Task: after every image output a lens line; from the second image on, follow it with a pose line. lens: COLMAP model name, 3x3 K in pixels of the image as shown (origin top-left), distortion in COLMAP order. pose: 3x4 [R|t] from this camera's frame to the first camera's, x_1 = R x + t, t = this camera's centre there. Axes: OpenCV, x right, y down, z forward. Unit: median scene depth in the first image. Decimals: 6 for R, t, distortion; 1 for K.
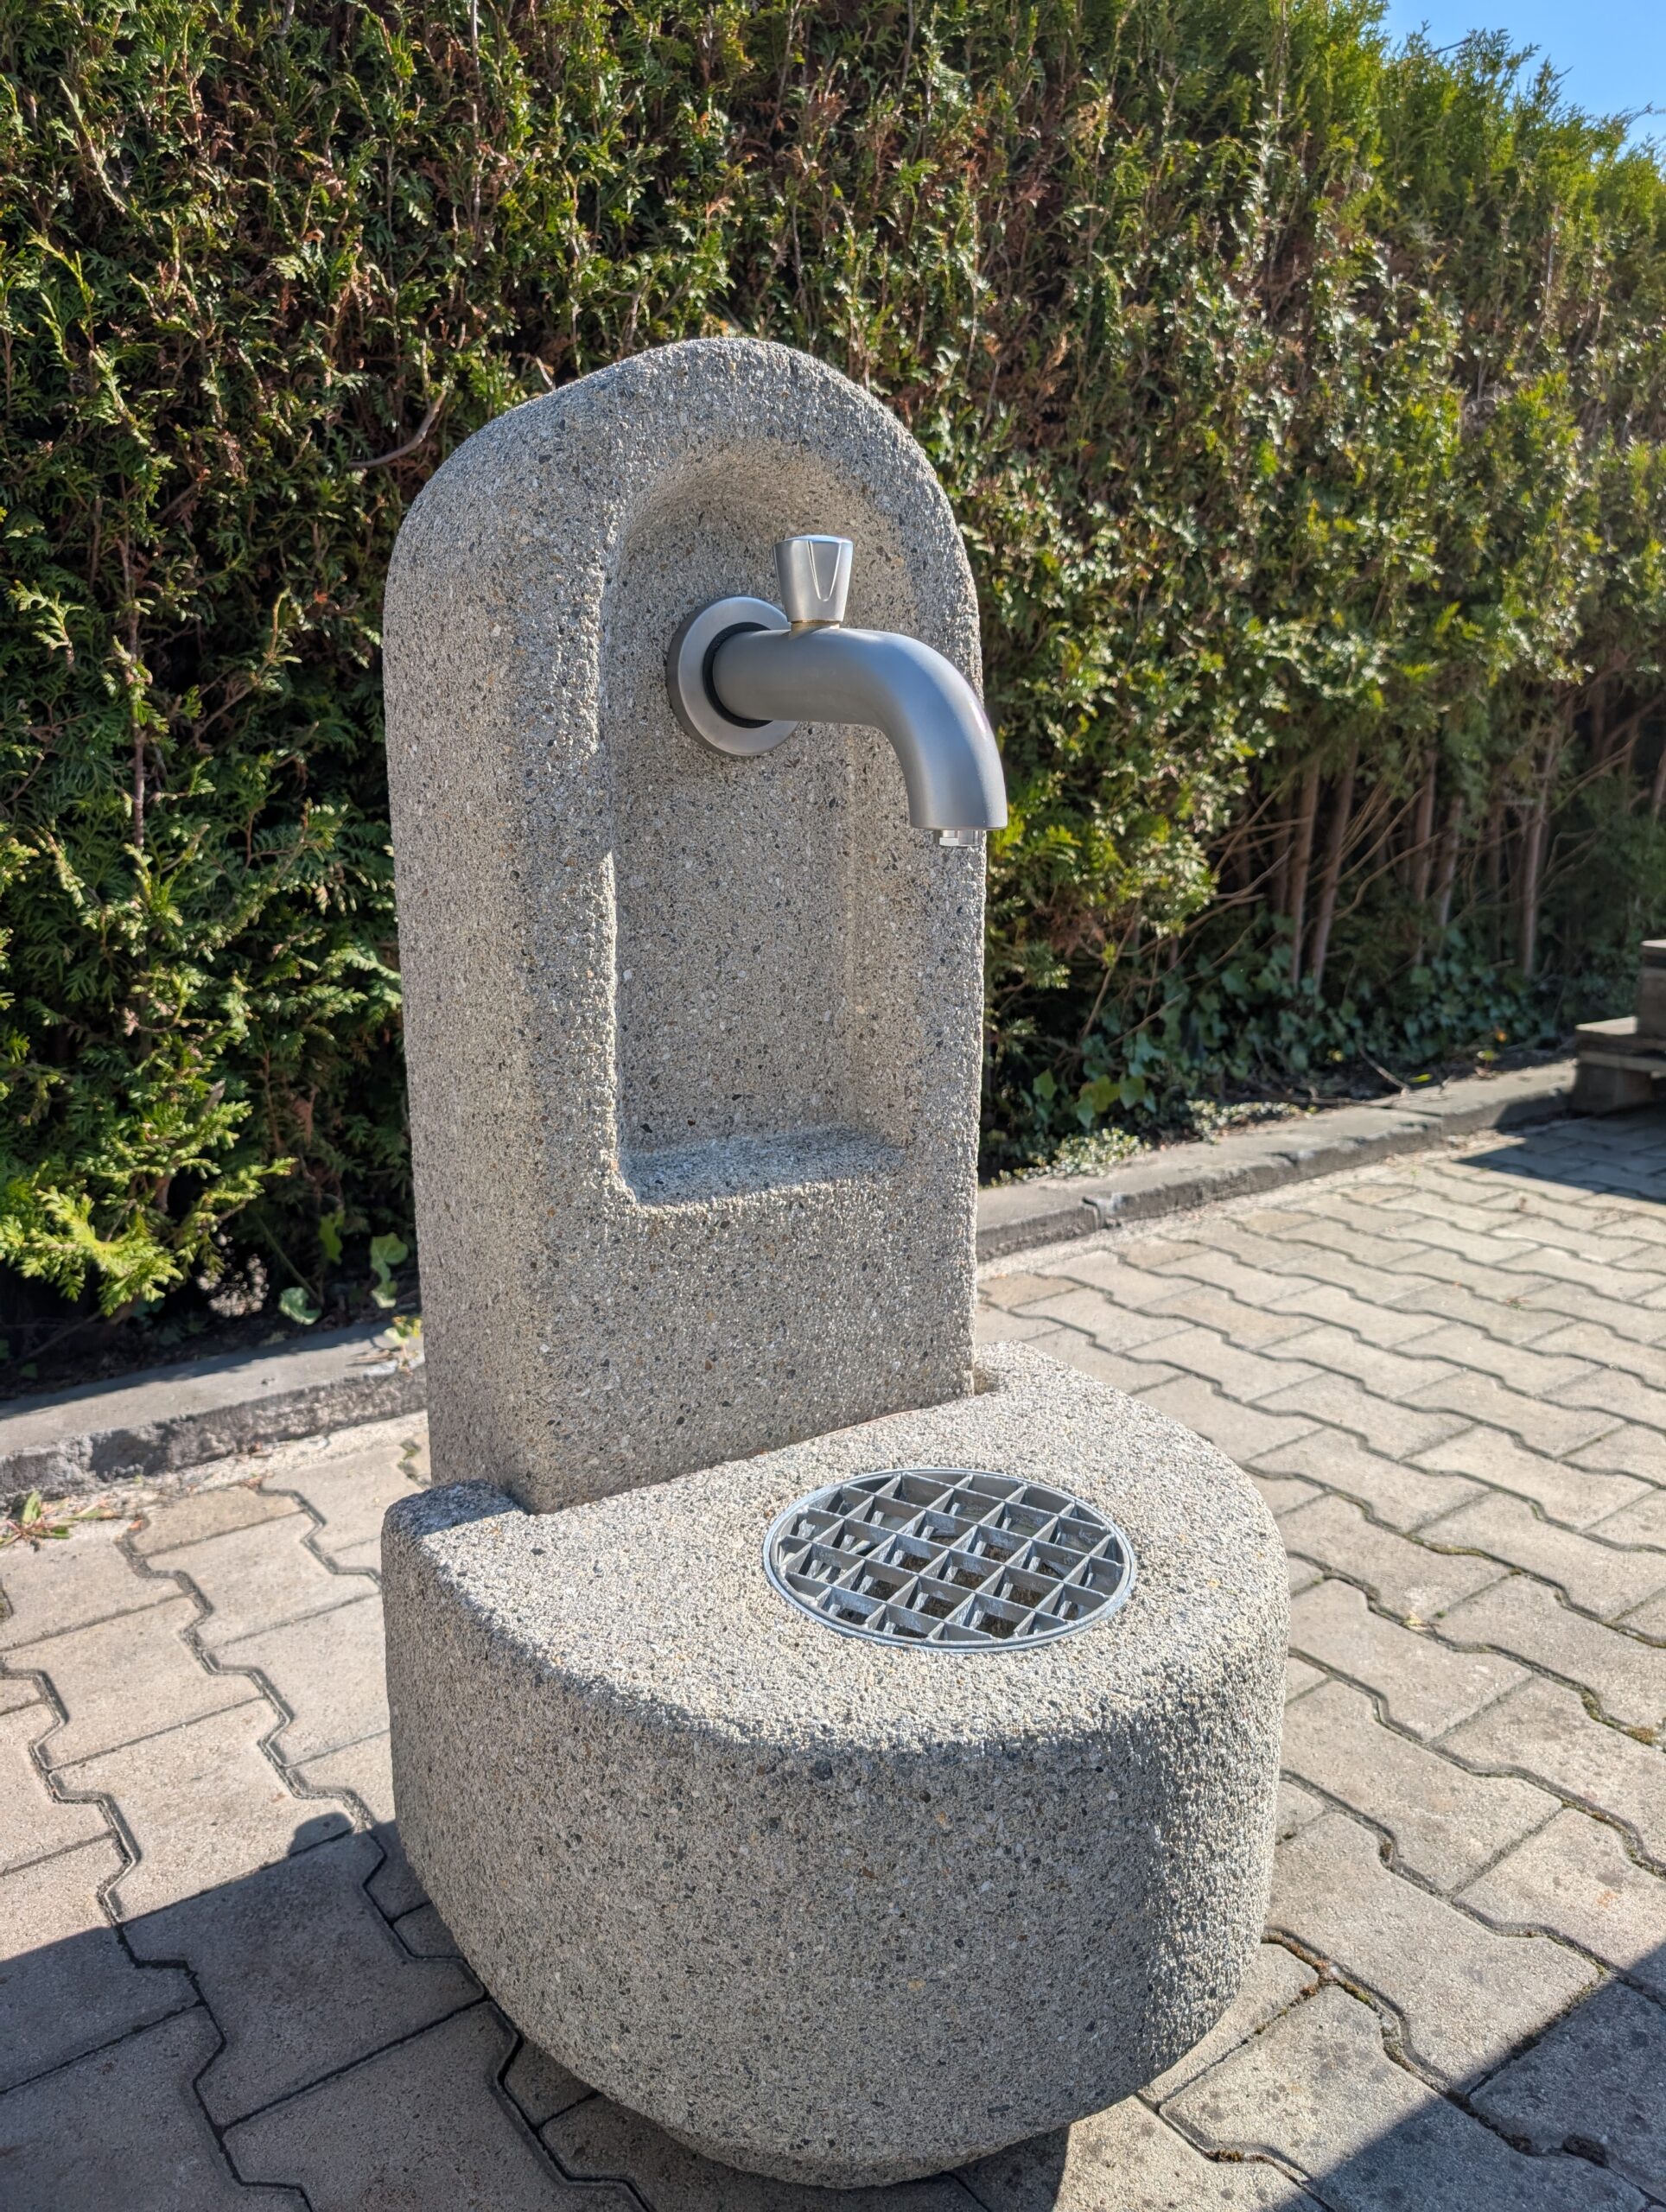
lens RADIAL K [[1570.3, 0, 809.5], [0, 1570.3, 1112.9], [0, 0, 1]] dist [0.000561, -0.002067]
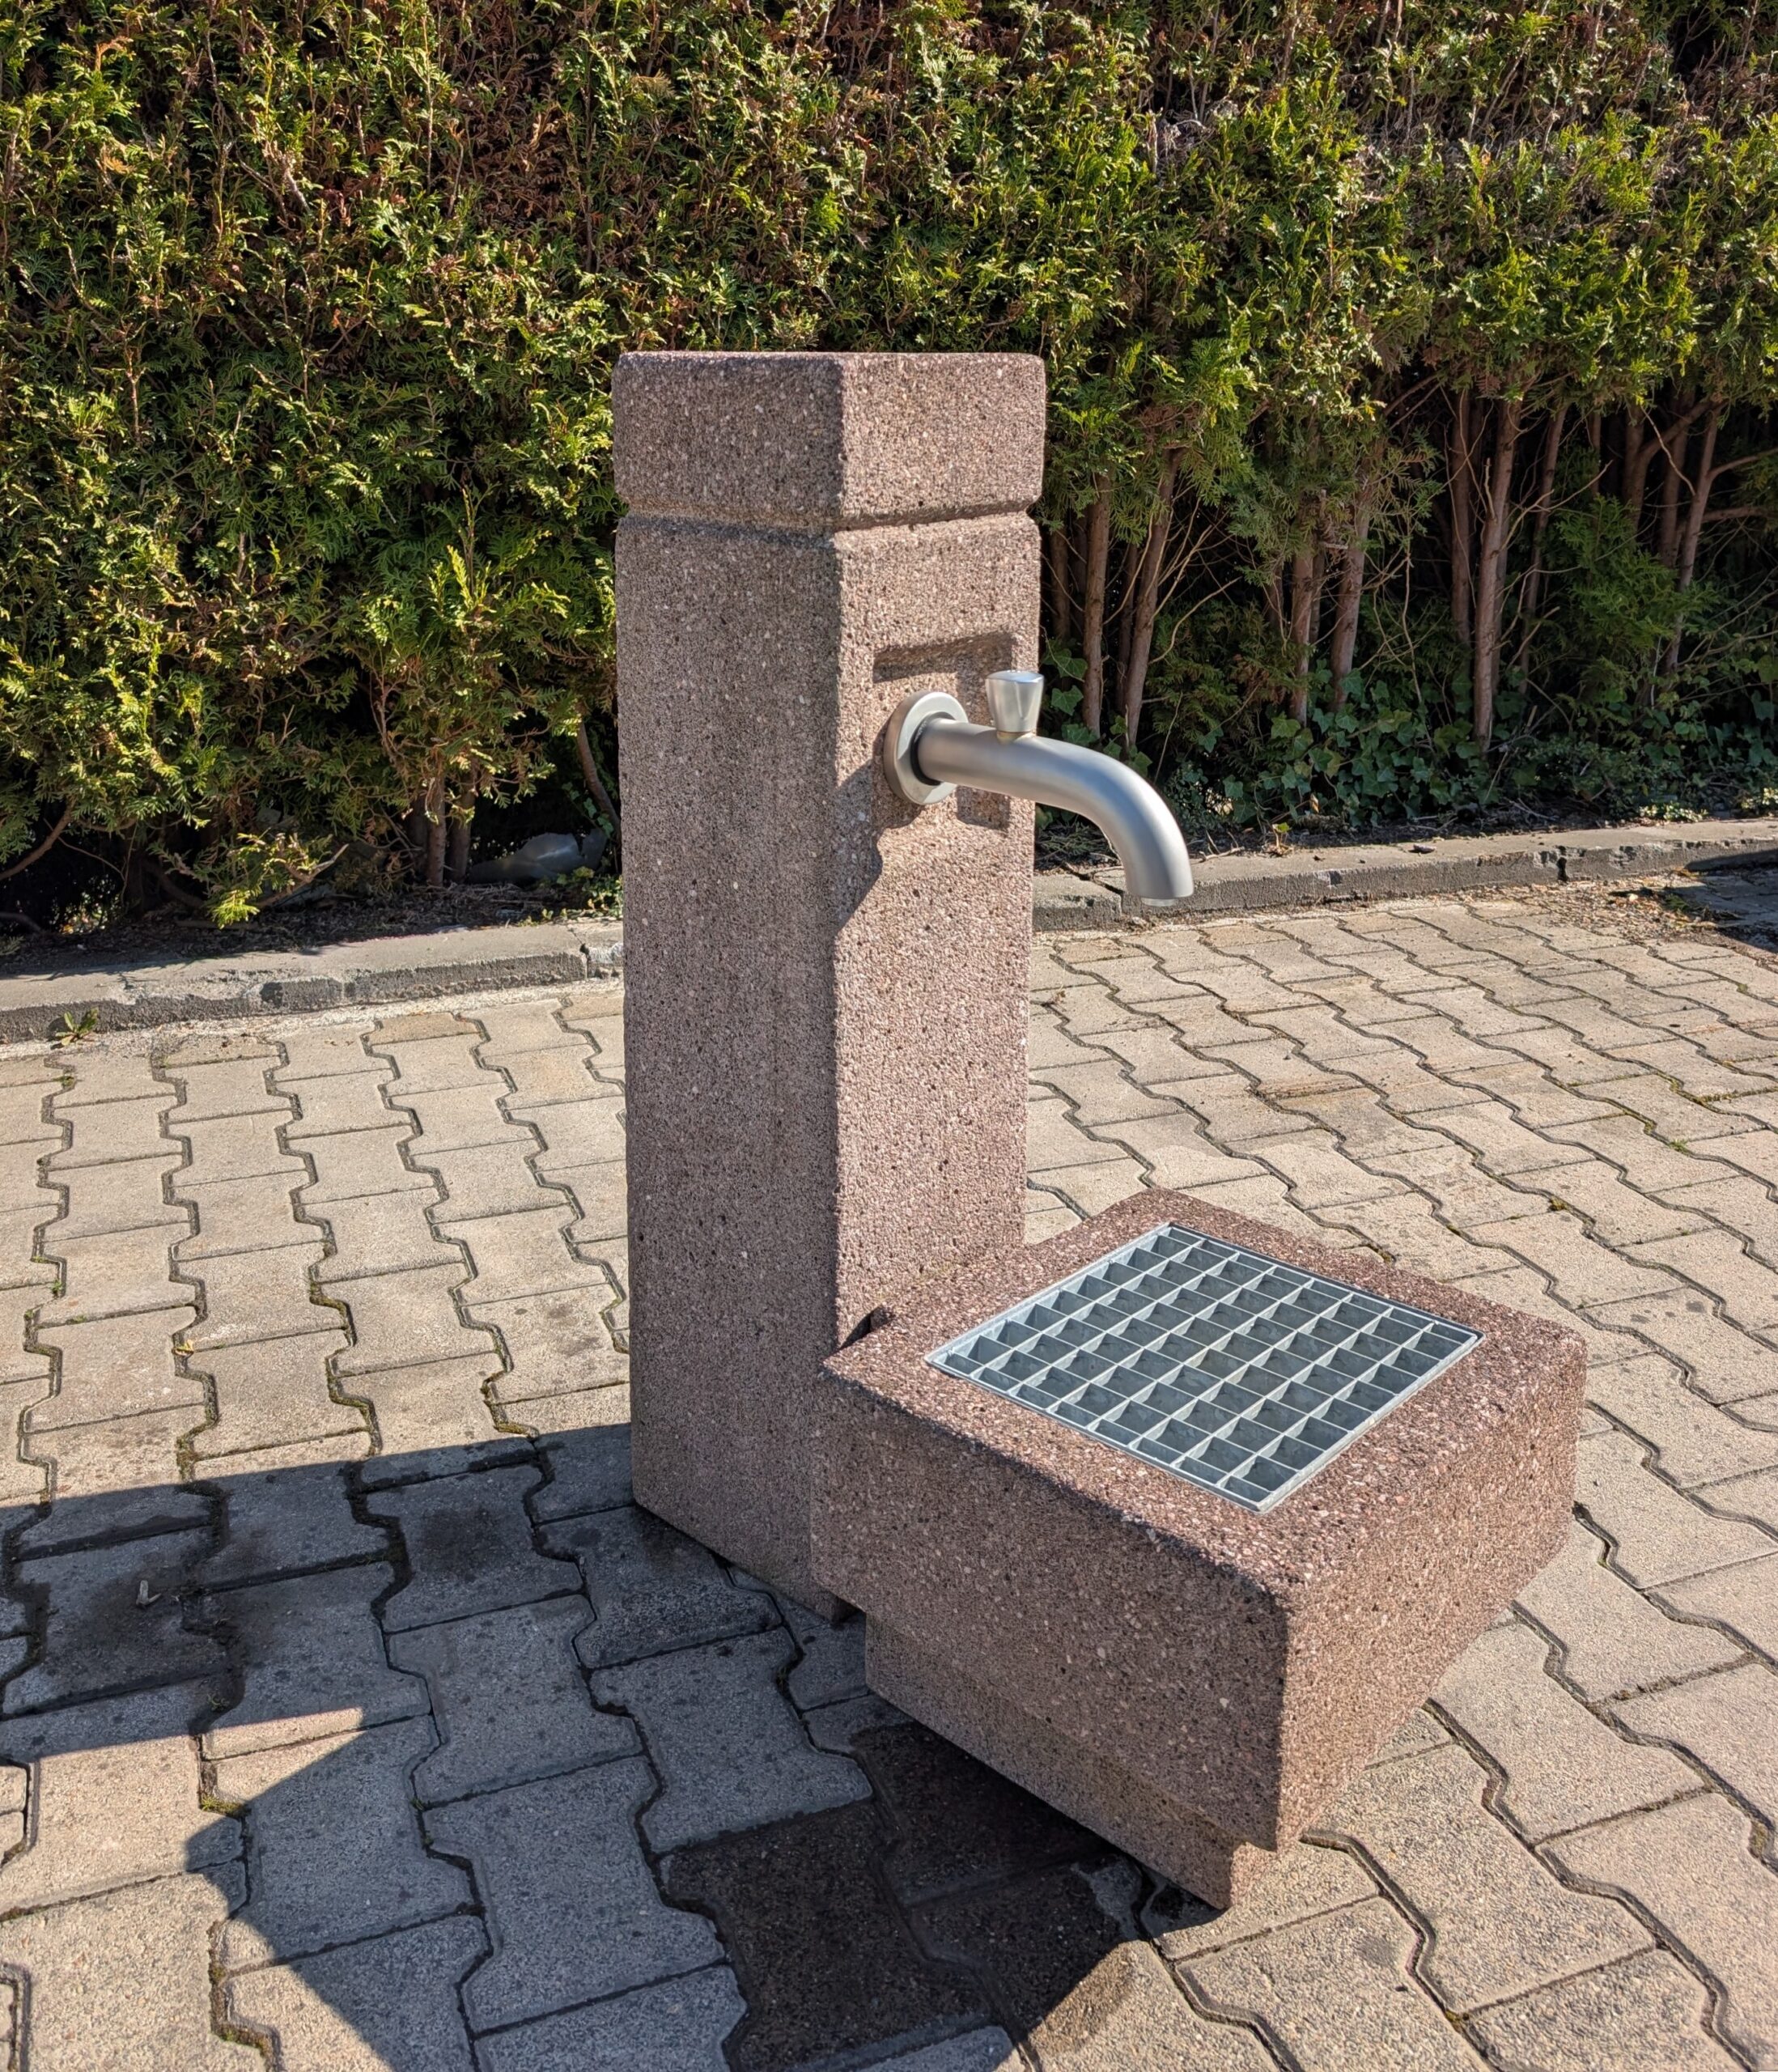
lens RADIAL K [[1882.6, 0, 882.5], [0, 1882.6, 751.1], [0, 0, 1]] dist [0.044970, -0.098905]
pose [[0.960324, 0.075492, -0.268476, 0.977323], [-0.077792, 0.996967, 0.002074, -0.127117], [0.267819, 0.018893, 0.963284, -0.176098]]
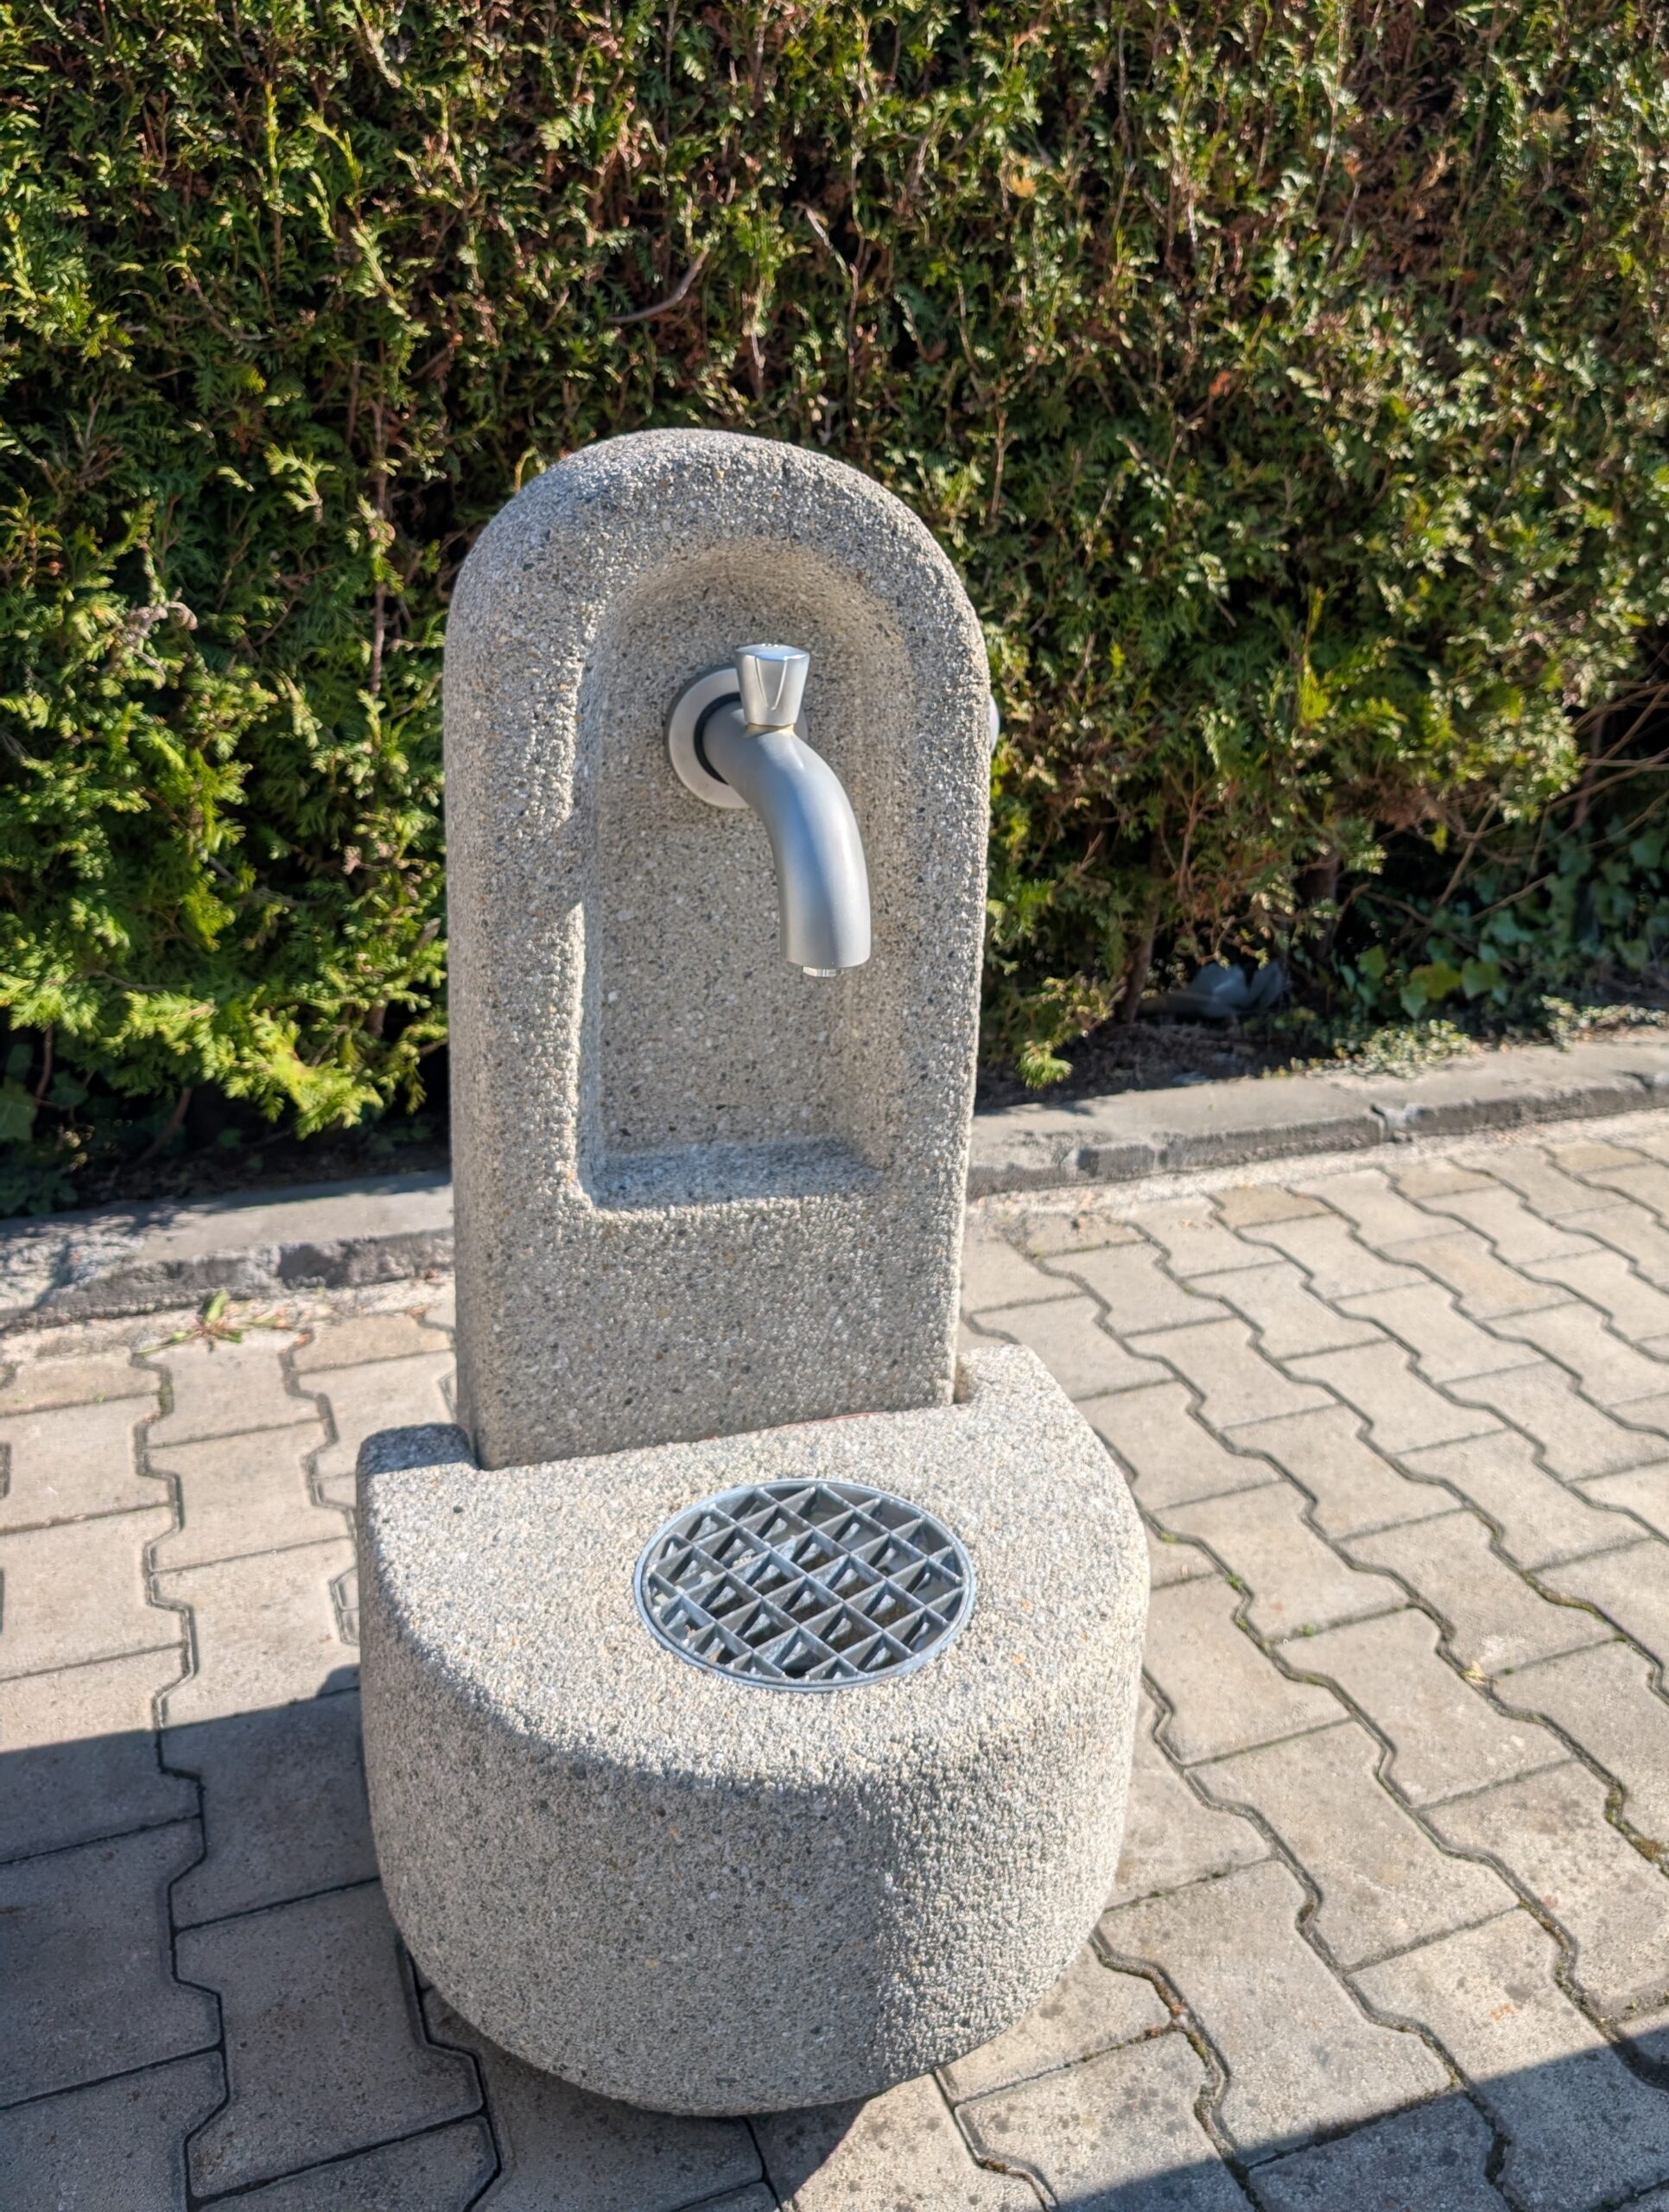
lens RADIAL K [[1811.1, 0, 951.3], [0, 1811.1, 925.7], [0, 0, 1]] dist [-0.004377, 0.003640]
pose [[0.973622, 0.118533, -0.194960, 0.187269], [-0.107708, 0.992039, 0.065257, -0.130265], [0.201143, -0.042537, 0.978638, -0.095086]]
